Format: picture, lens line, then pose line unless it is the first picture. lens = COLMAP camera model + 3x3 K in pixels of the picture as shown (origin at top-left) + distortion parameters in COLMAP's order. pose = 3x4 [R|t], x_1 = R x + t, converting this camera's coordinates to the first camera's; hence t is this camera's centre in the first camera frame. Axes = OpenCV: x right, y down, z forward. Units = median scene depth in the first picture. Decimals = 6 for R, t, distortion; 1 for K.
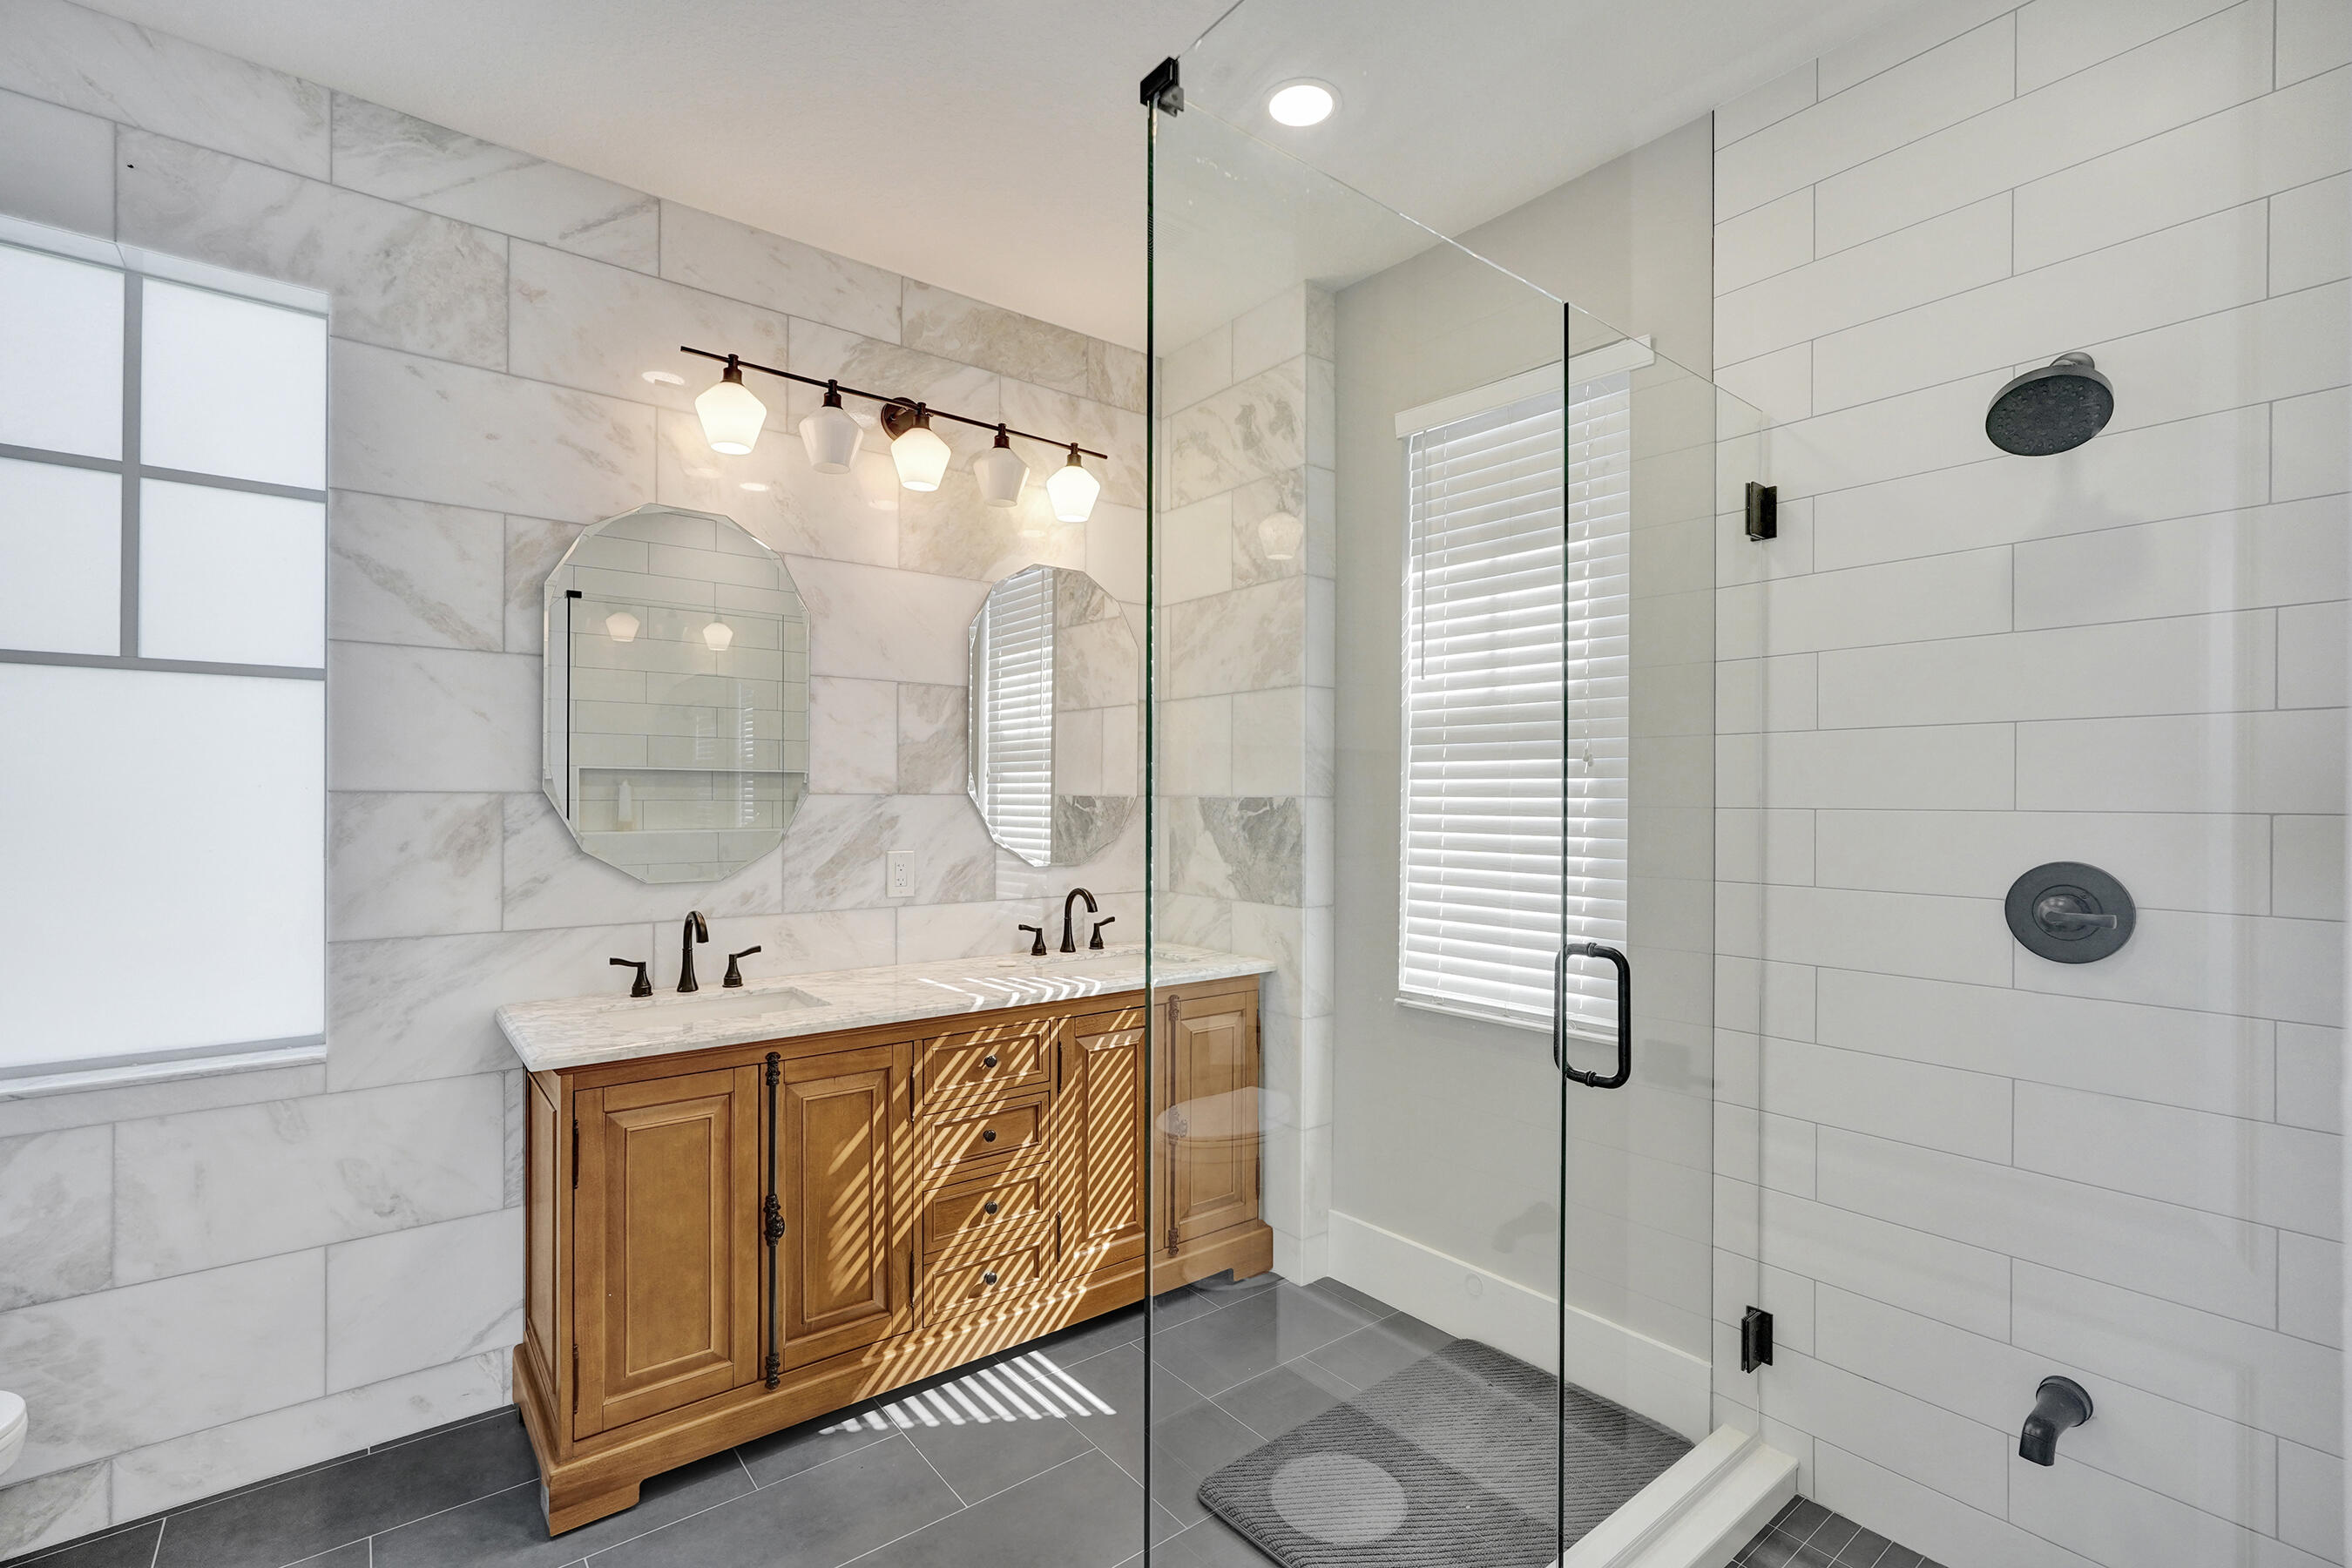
lens RADIAL K [[1075.9, 0, 1168.4], [0, 1075.9, 790.8], [0, 0, 1]] dist [-0.007518, 0.003365]
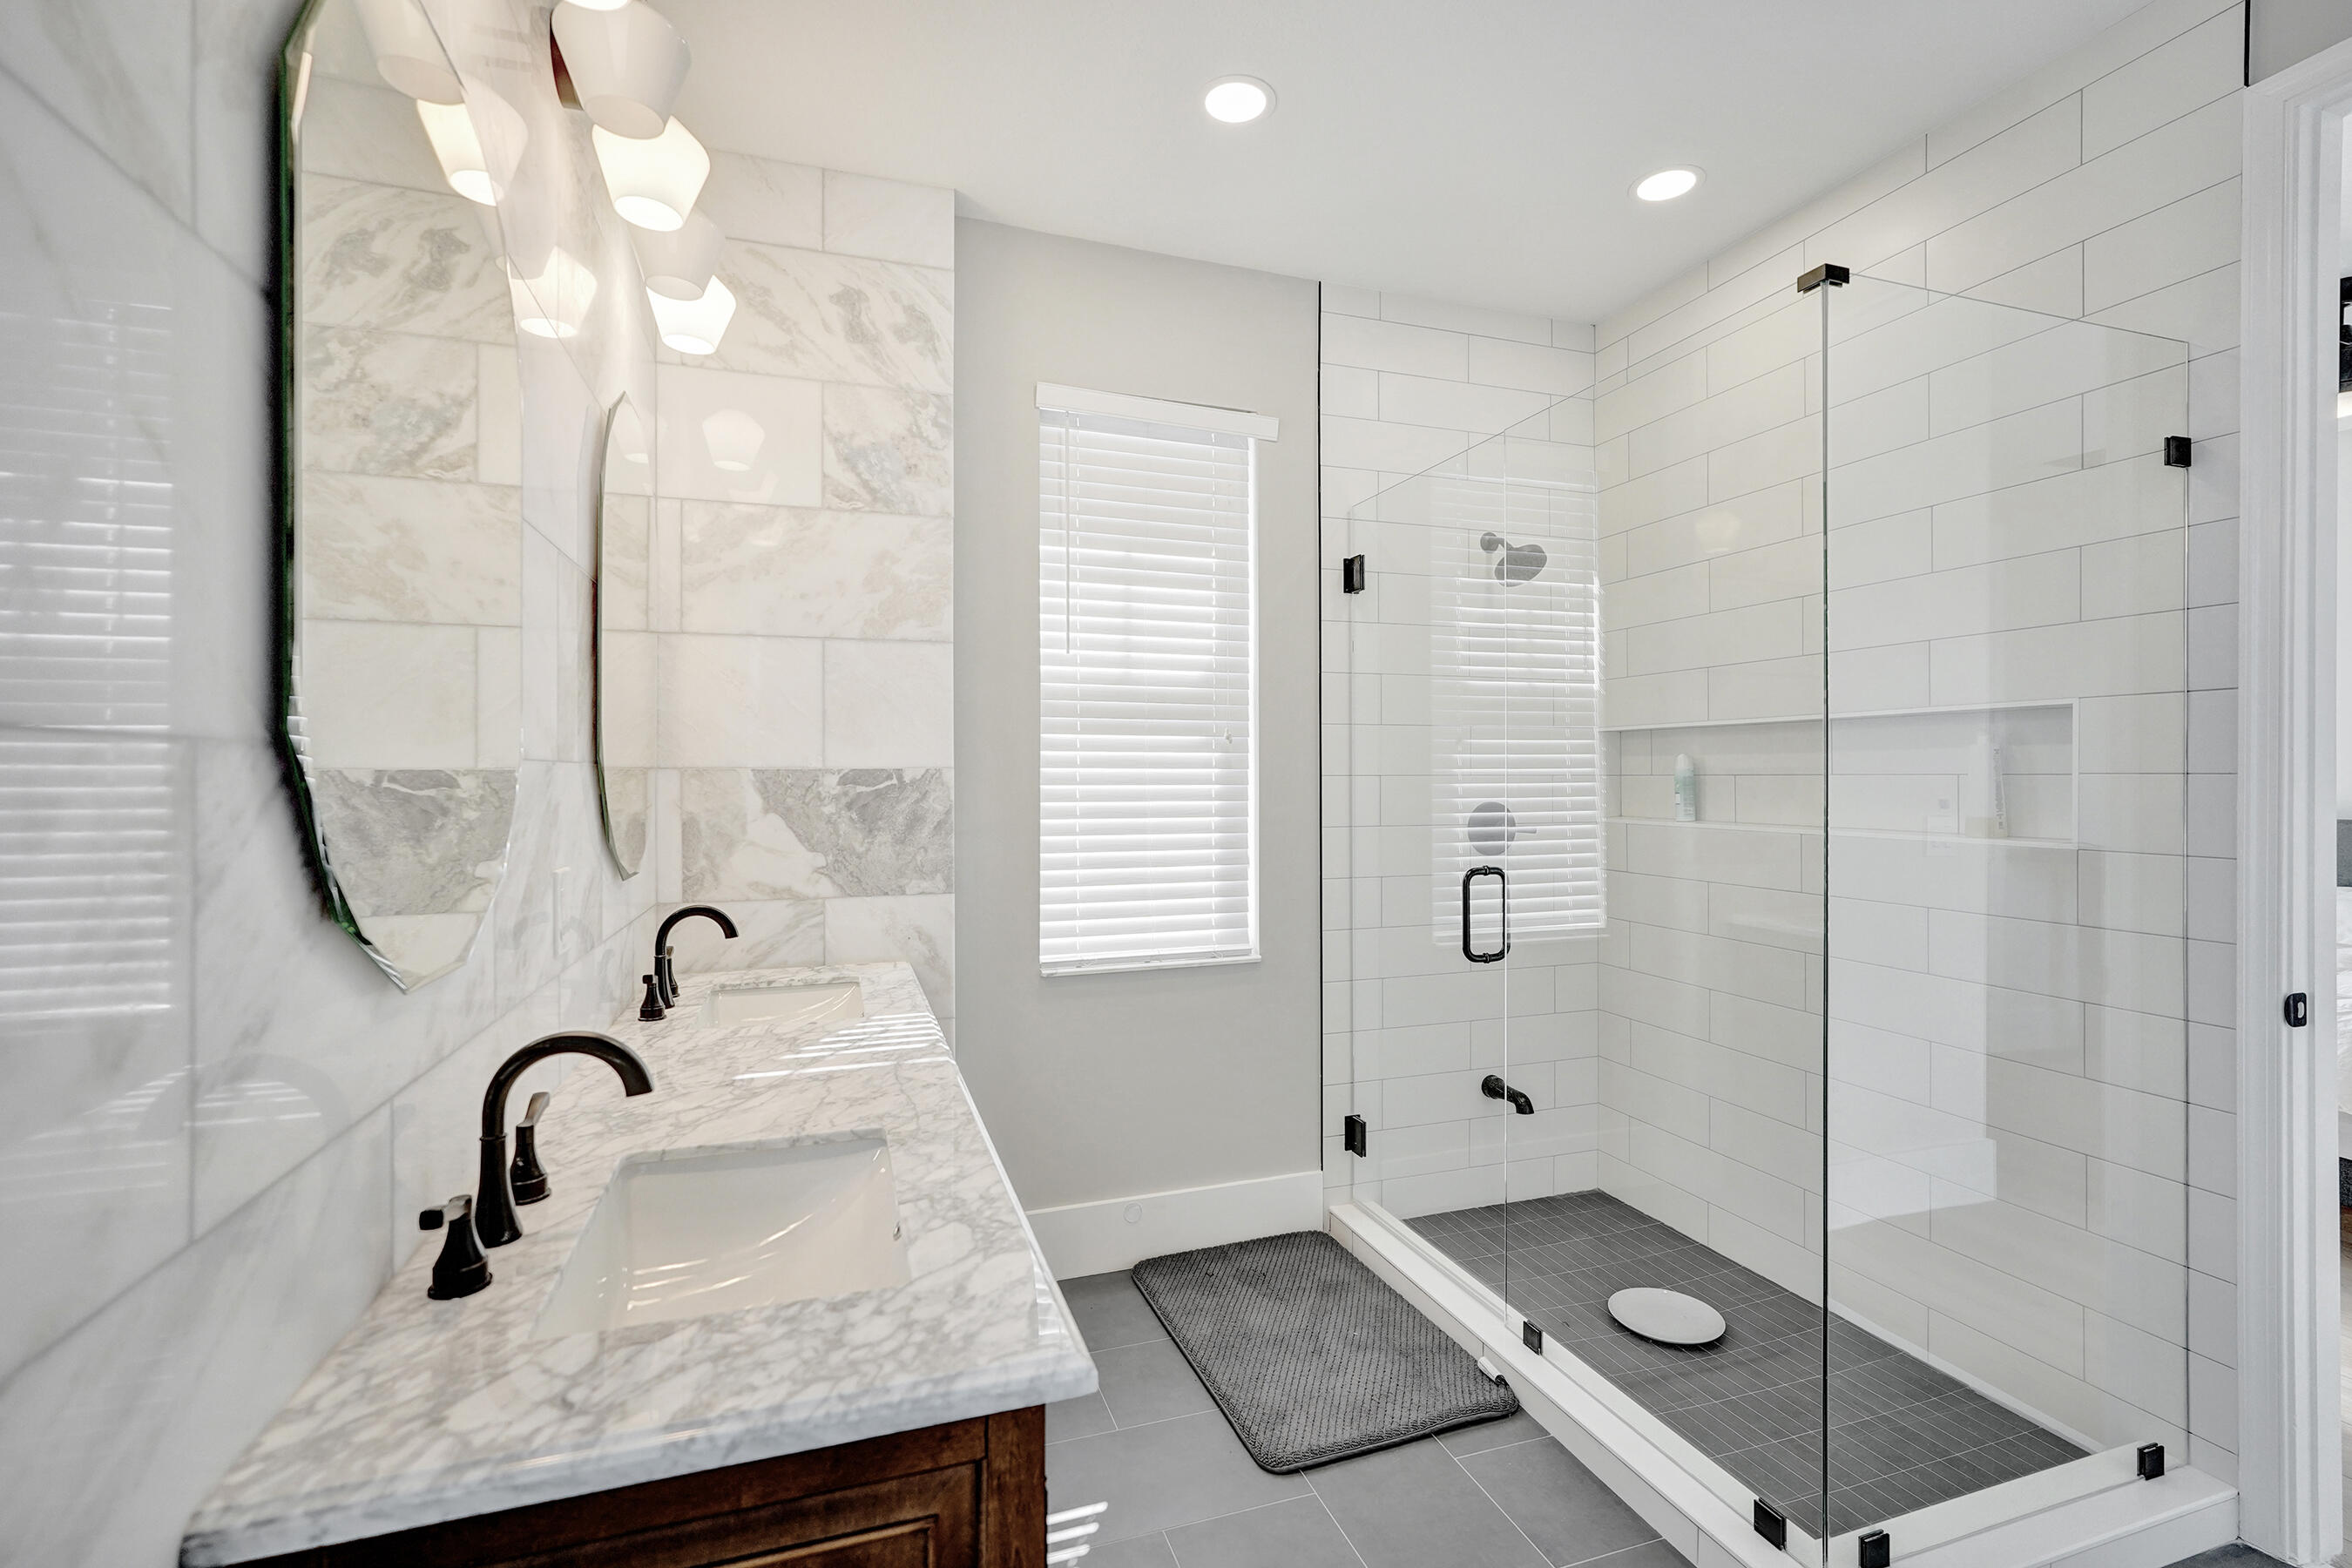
lens RADIAL K [[1075.9, 0, 1176.5], [0, 1075.9, 776.1], [0, 0, 1]] dist [-0.007518, 0.003365]
pose [[0.312892, -0.001097, 0.949788, -0.642053], [0.003177, 0.999995, 0.000108, 0.012213], [-0.949783, 0.002983, 0.312894, 0.529362]]
